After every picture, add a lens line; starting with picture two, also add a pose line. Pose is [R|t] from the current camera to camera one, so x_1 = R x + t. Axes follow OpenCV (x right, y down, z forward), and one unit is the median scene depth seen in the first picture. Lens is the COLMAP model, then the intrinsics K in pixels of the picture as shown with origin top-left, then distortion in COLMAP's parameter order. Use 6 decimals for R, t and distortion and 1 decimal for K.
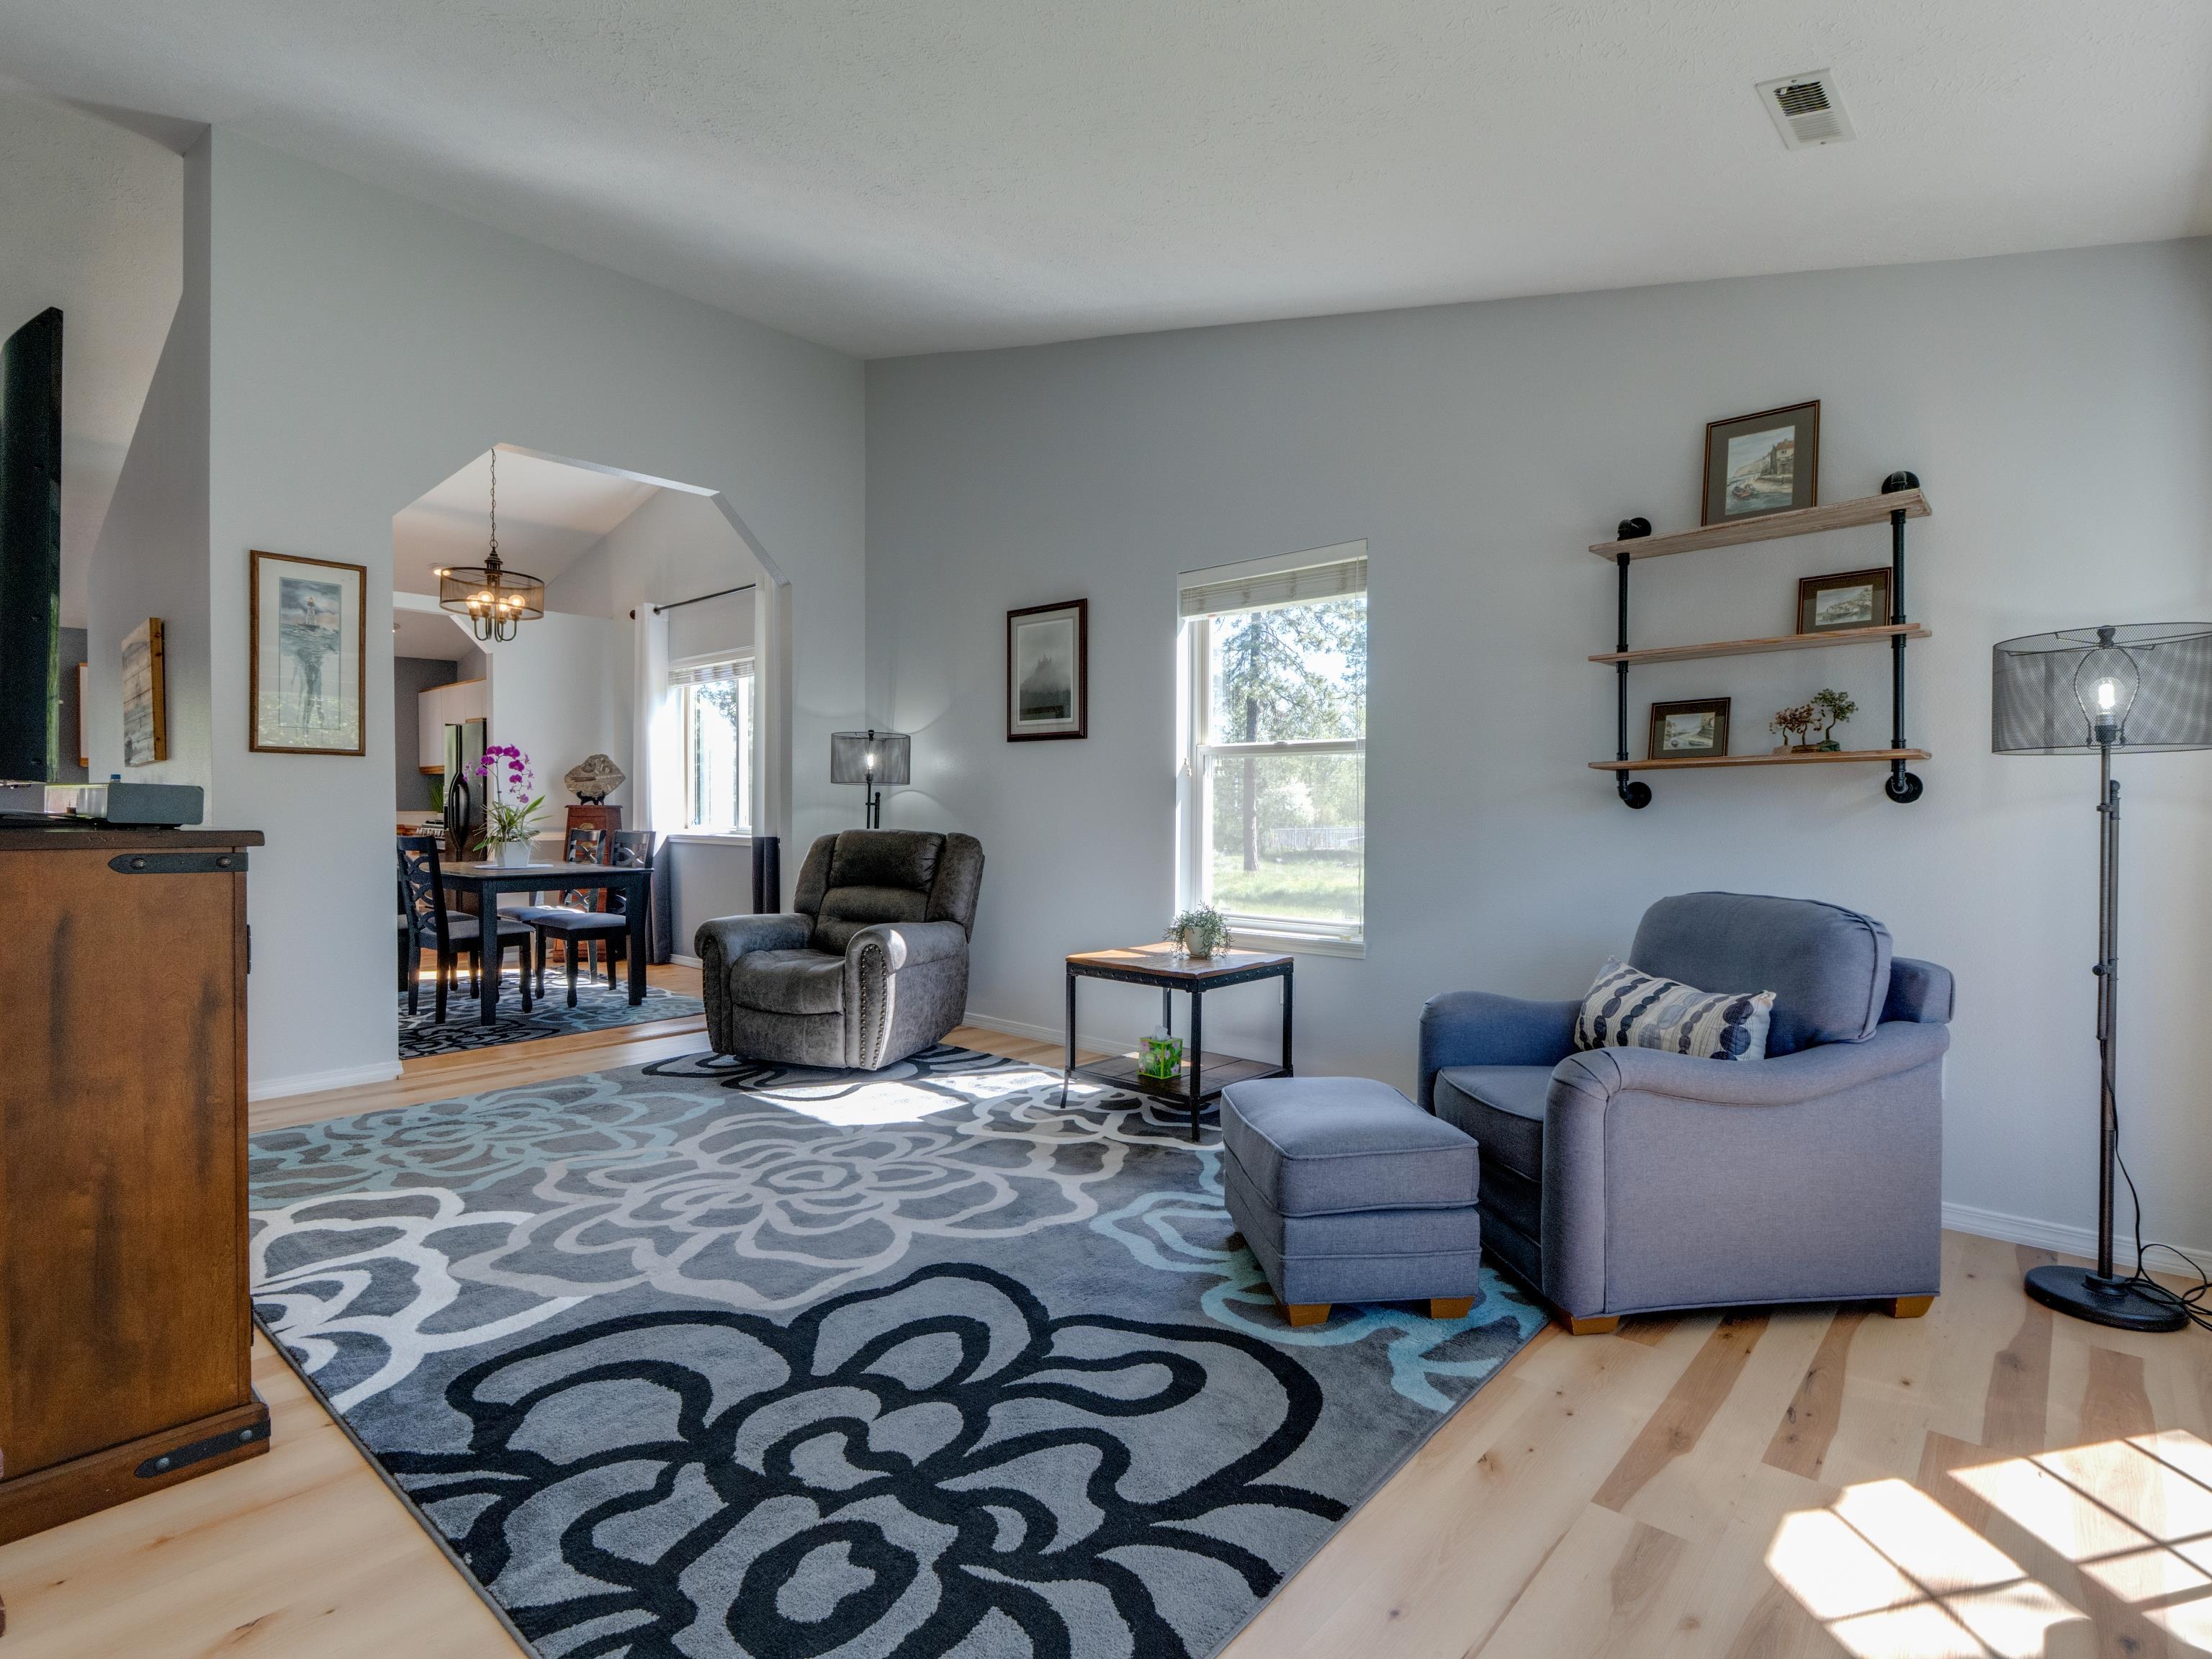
lens RADIAL K [[1097.0, 0, 1122.0], [0, 1097.0, 835.0], [0, 0, 1]] dist [-0.005943, -0.000527]
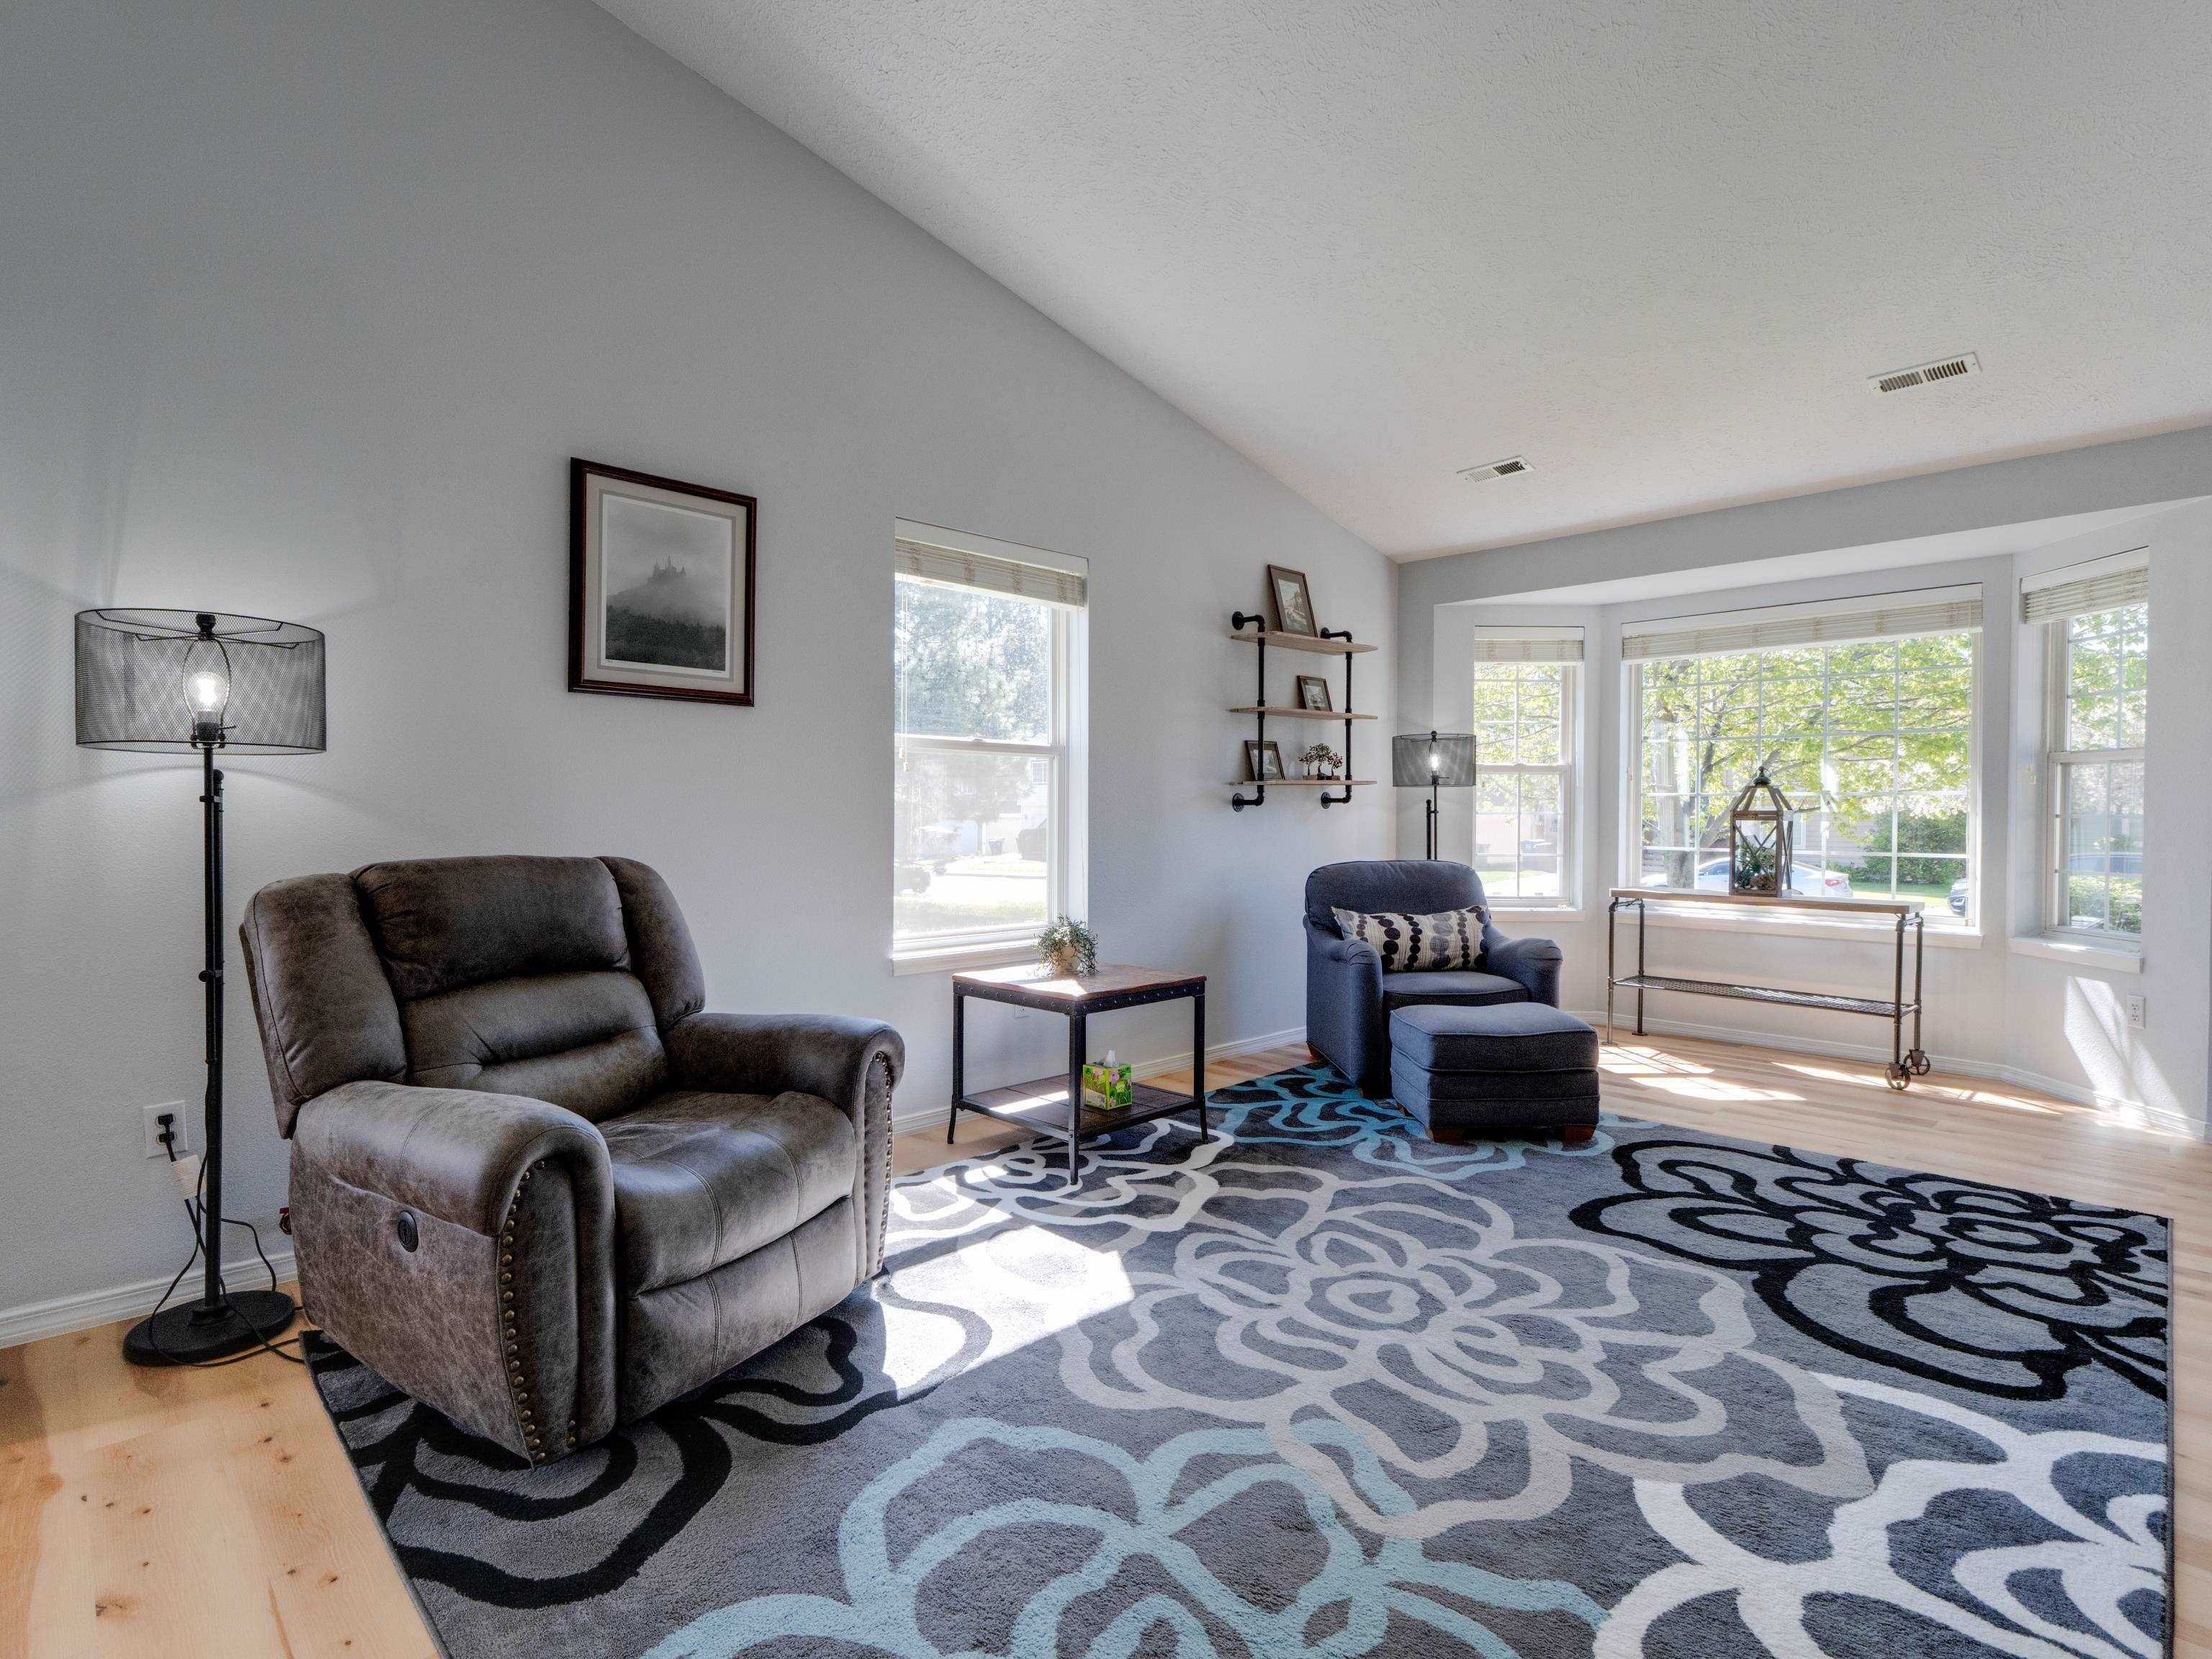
lens RADIAL K [[1097.0, 0, 1112.5], [0, 1097.0, 827.8], [0, 0, 1]] dist [-0.005943, -0.000527]
pose [[0.071134, -0.018066, 0.997303, -1.566841], [0.021462, 0.999632, 0.016577, -0.045855], [-0.997236, 0.020224, 0.071495, 1.674493]]
